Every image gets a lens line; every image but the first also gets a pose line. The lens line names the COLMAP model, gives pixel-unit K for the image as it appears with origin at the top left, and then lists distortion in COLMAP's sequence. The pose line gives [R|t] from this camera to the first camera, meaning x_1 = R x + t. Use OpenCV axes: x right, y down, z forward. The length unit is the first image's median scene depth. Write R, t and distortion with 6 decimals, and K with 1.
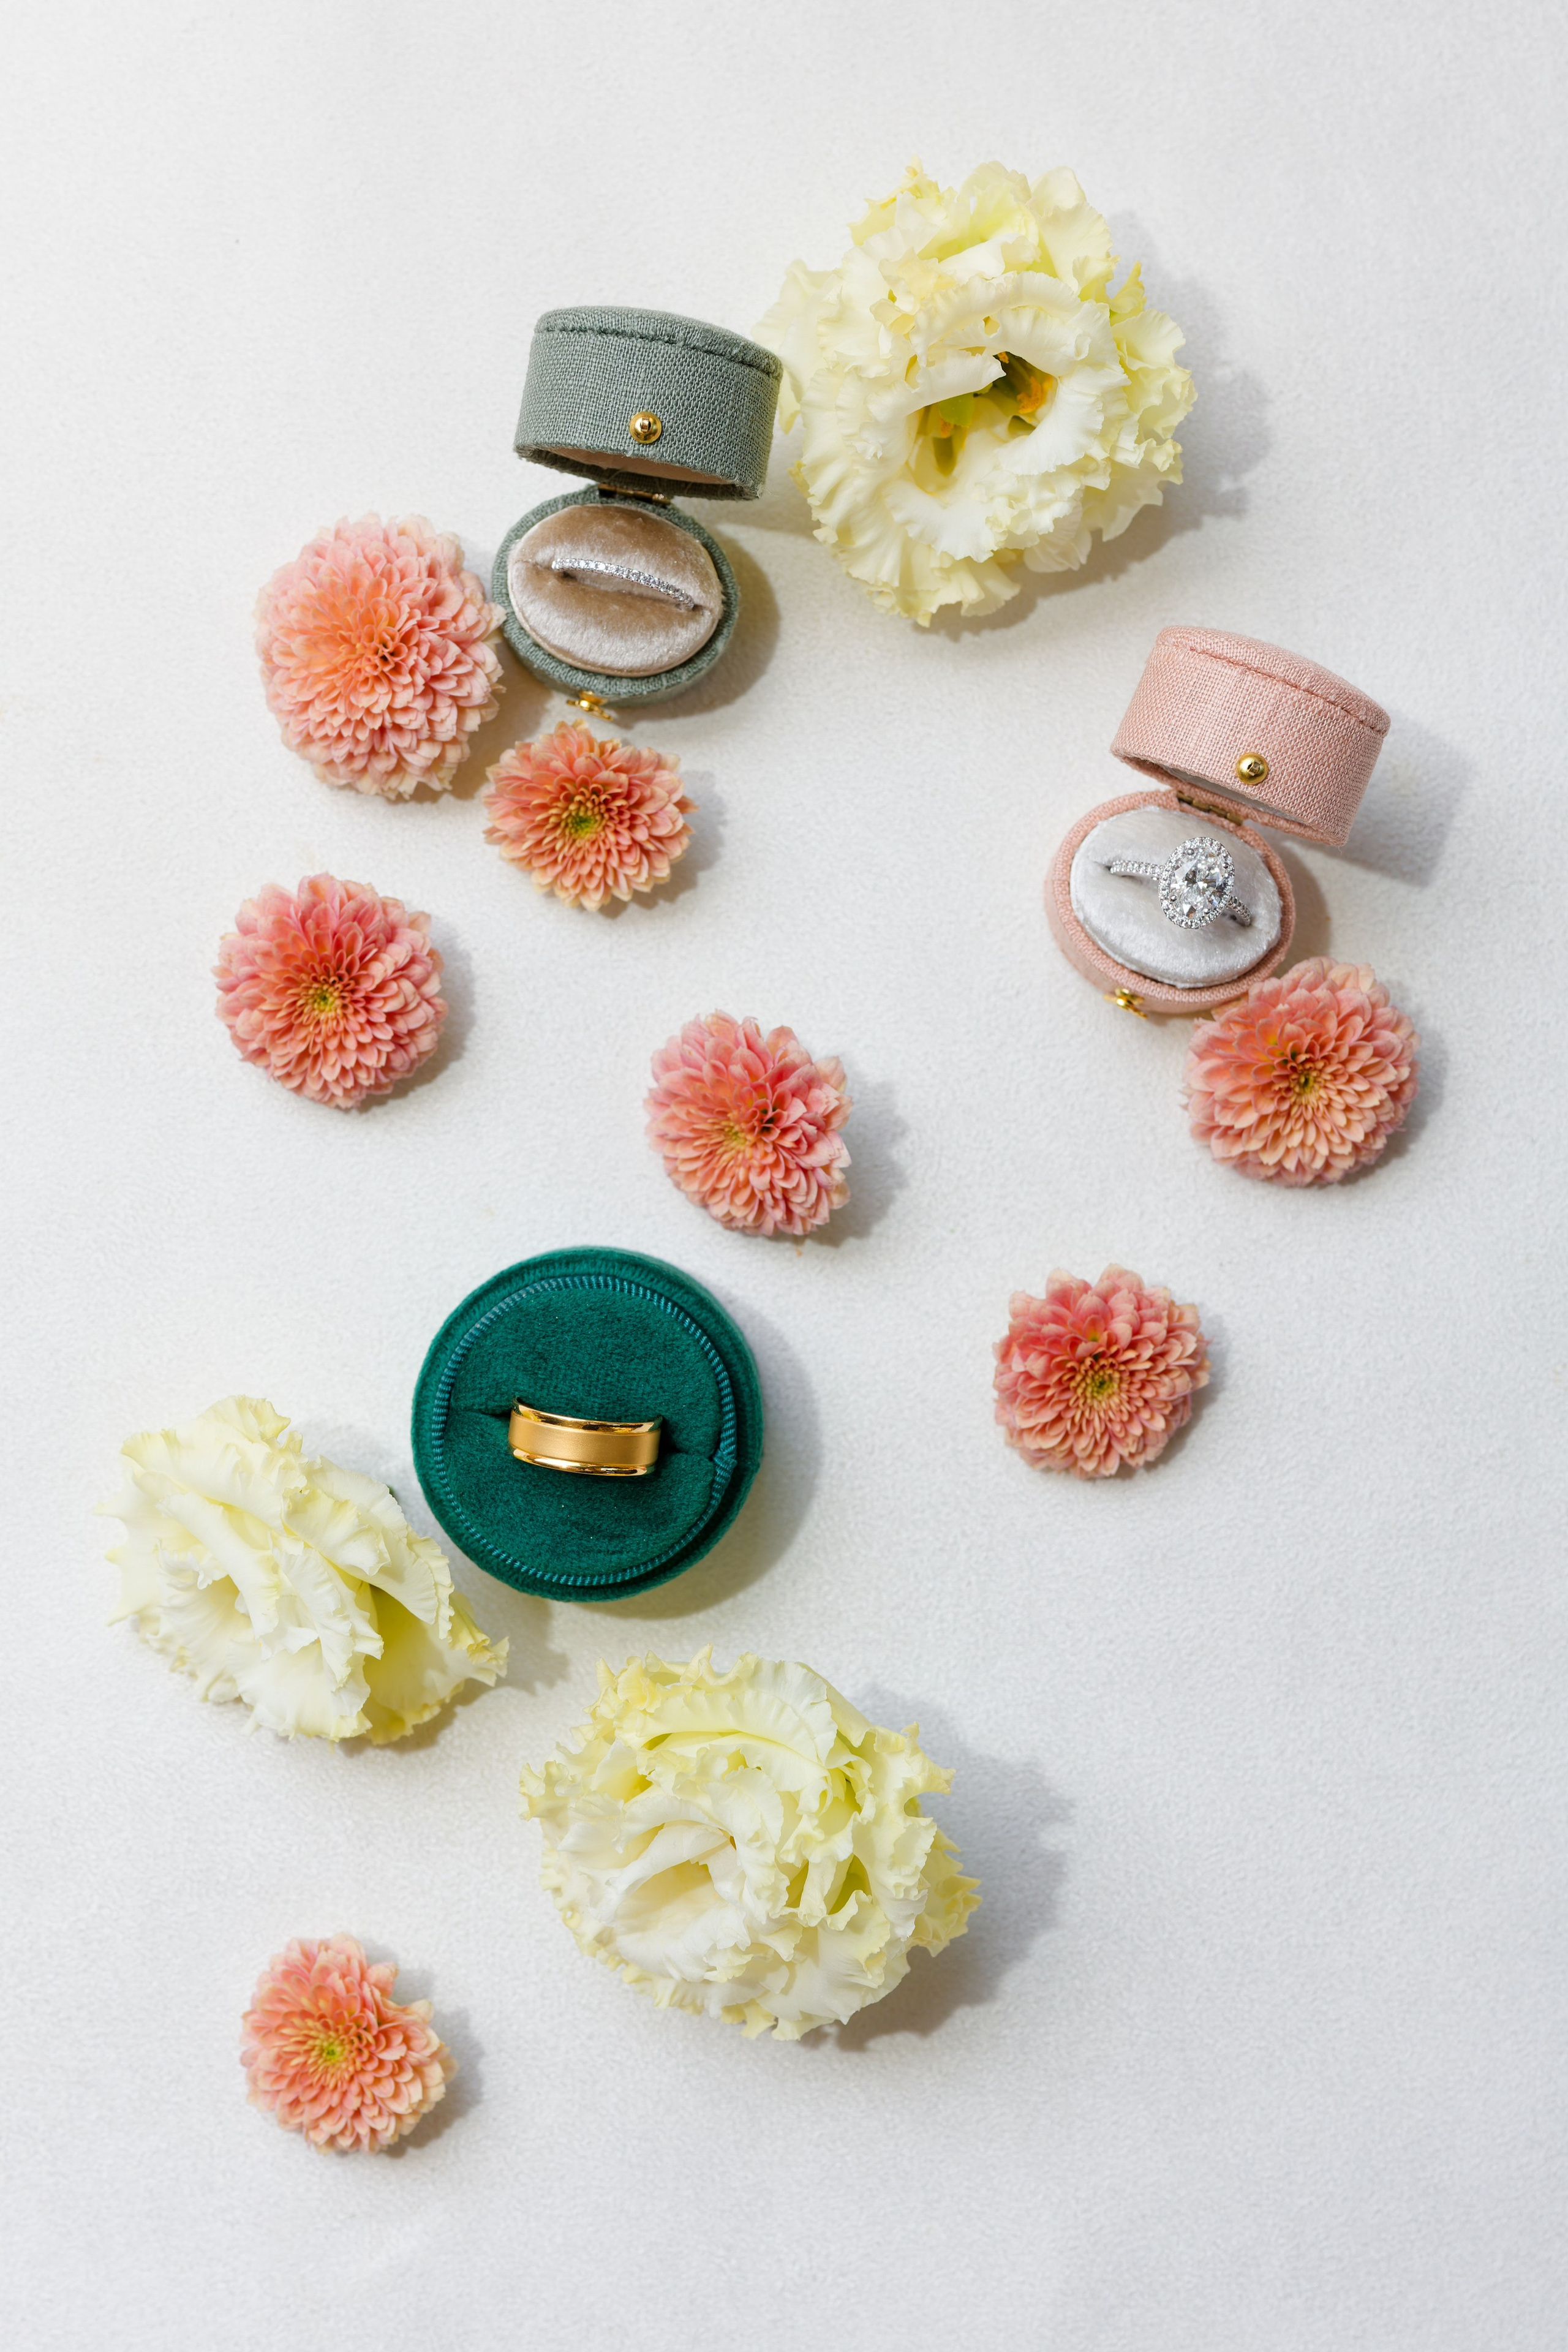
lens RADIAL K [[4289.3, 0, 843.2], [0, 4289.3, 1245.1], [0, 0, 1]] dist [0.005059, -0.015740]
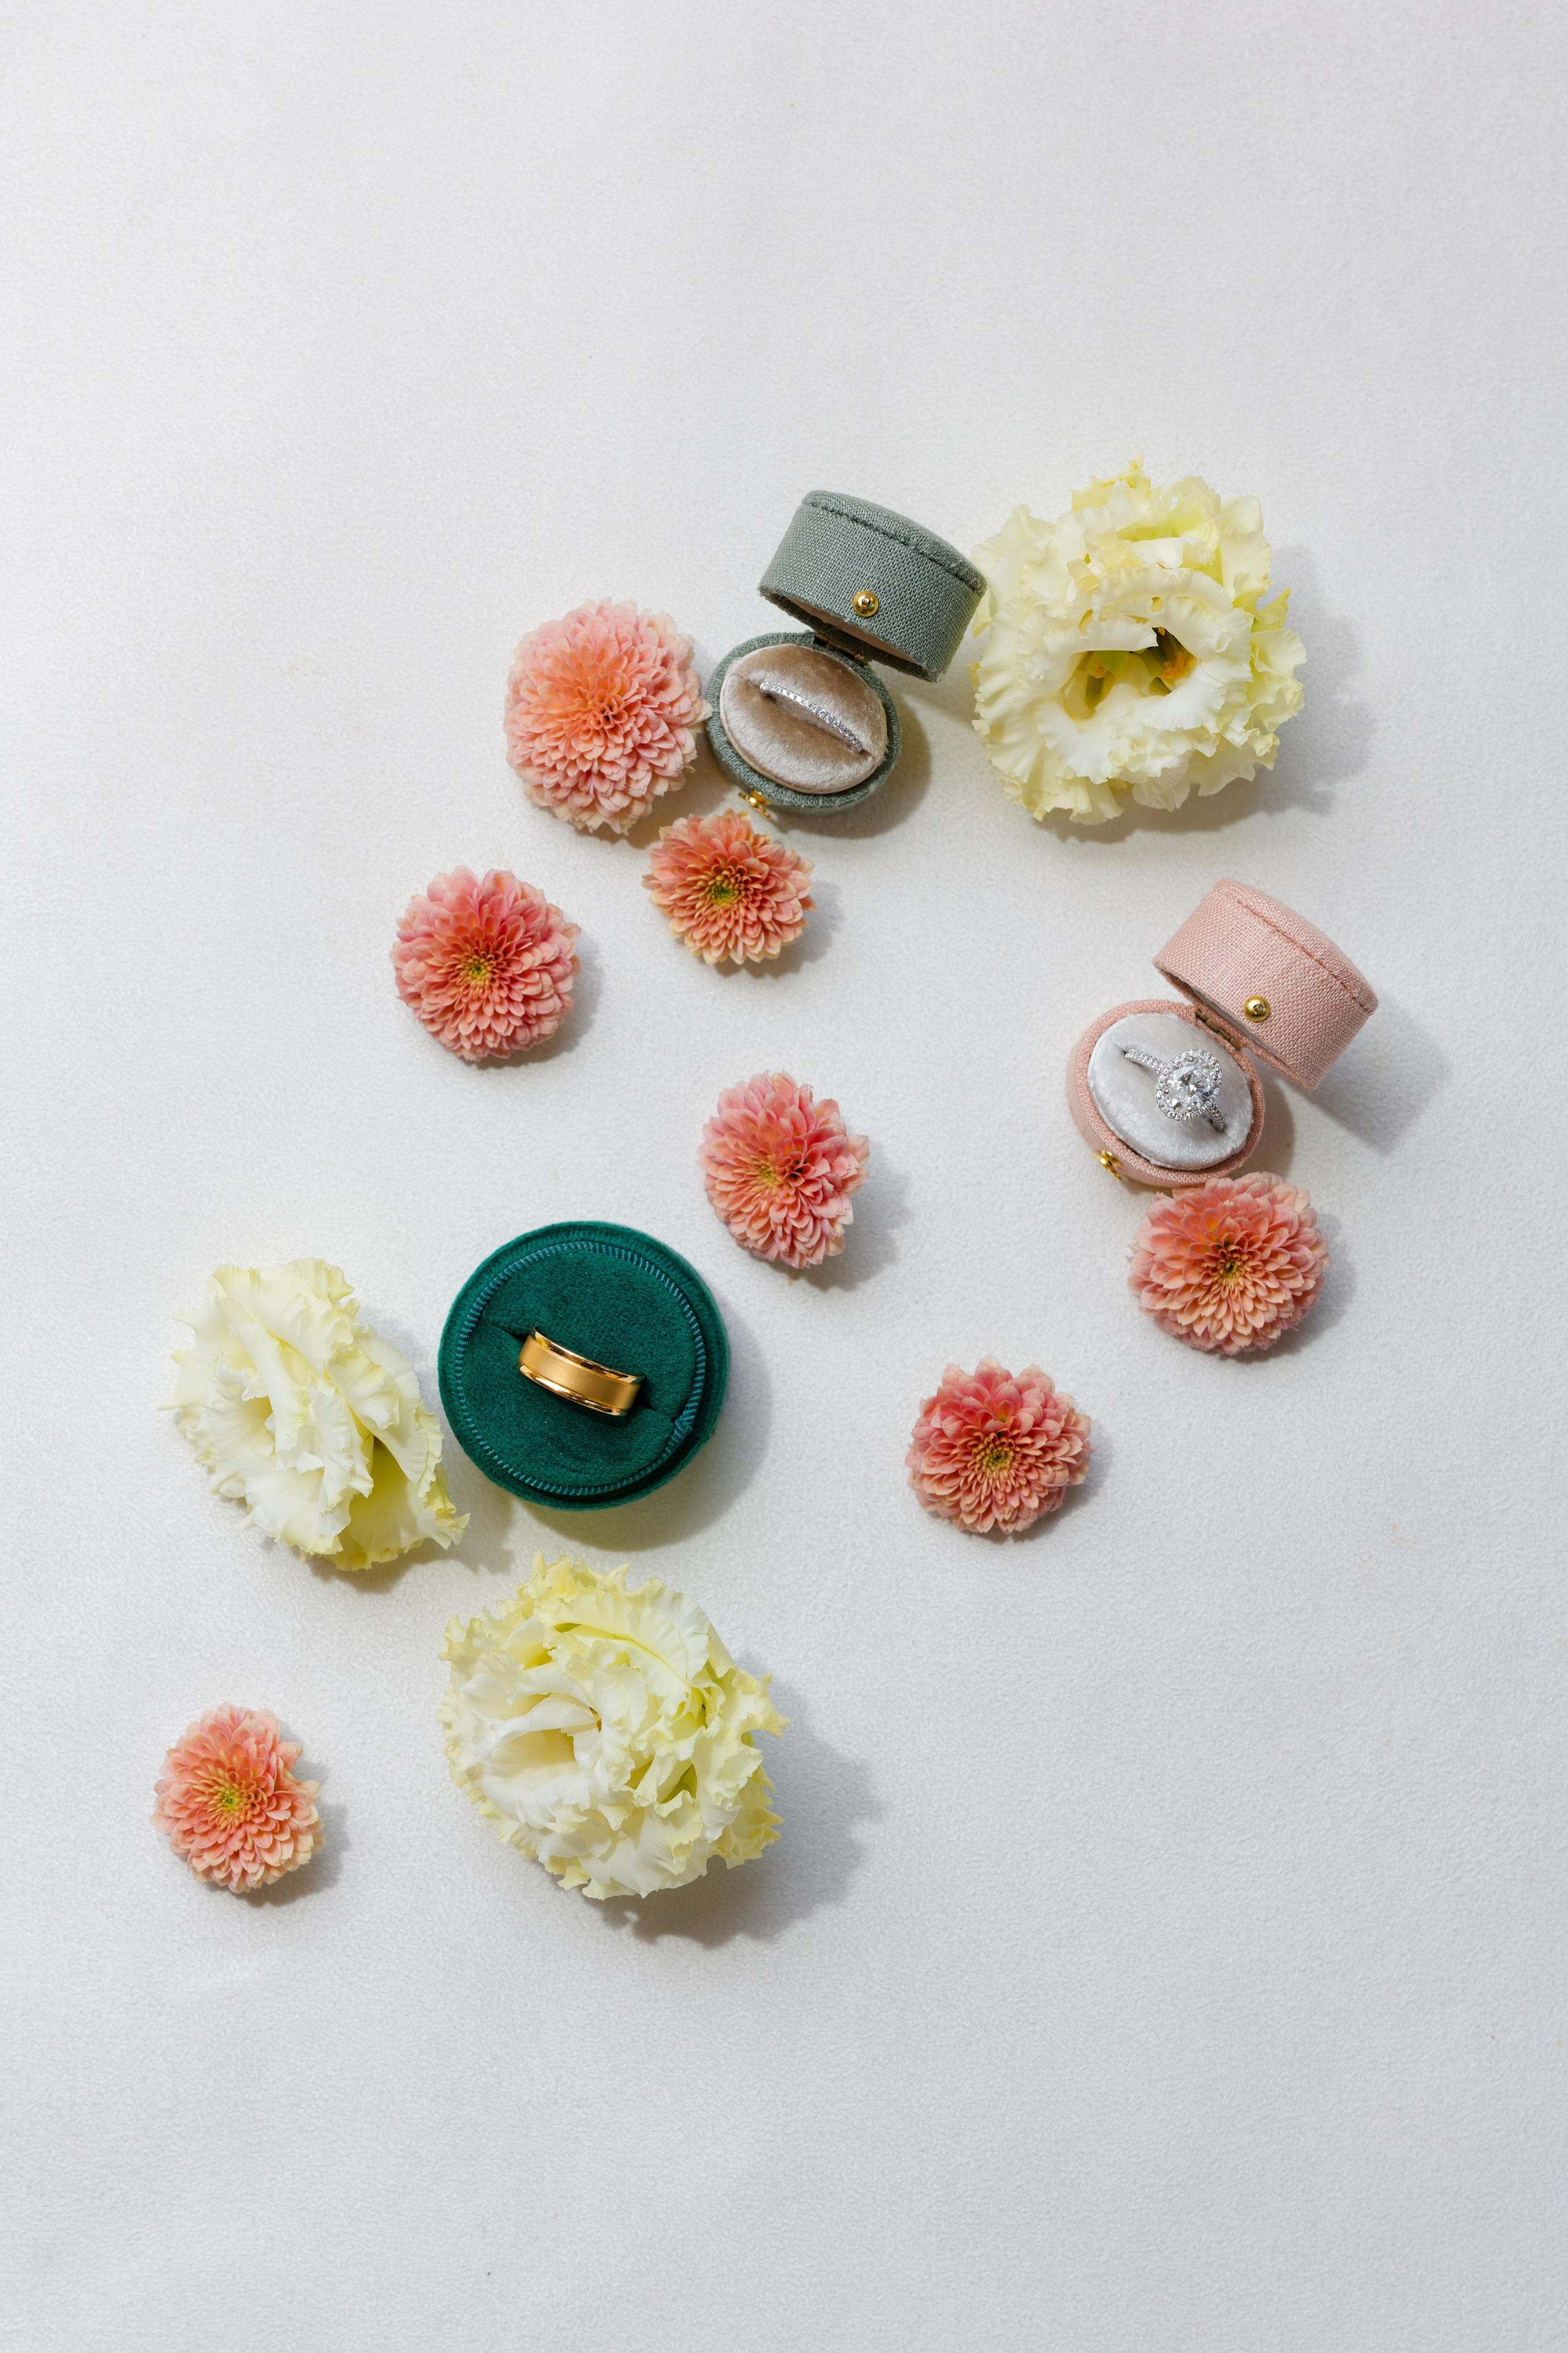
lens RADIAL K [[4368.4, 0, 815.4], [0, 4368.4, 1184.7], [0, 0, 1]] dist [0.035944, -0.035638]
pose [[0.957077, 0.289508, -0.013704, 0.005541], [-0.289822, 0.956365, -0.036996, 0.019483], [0.002396, 0.039380, 0.999221, -0.240903]]
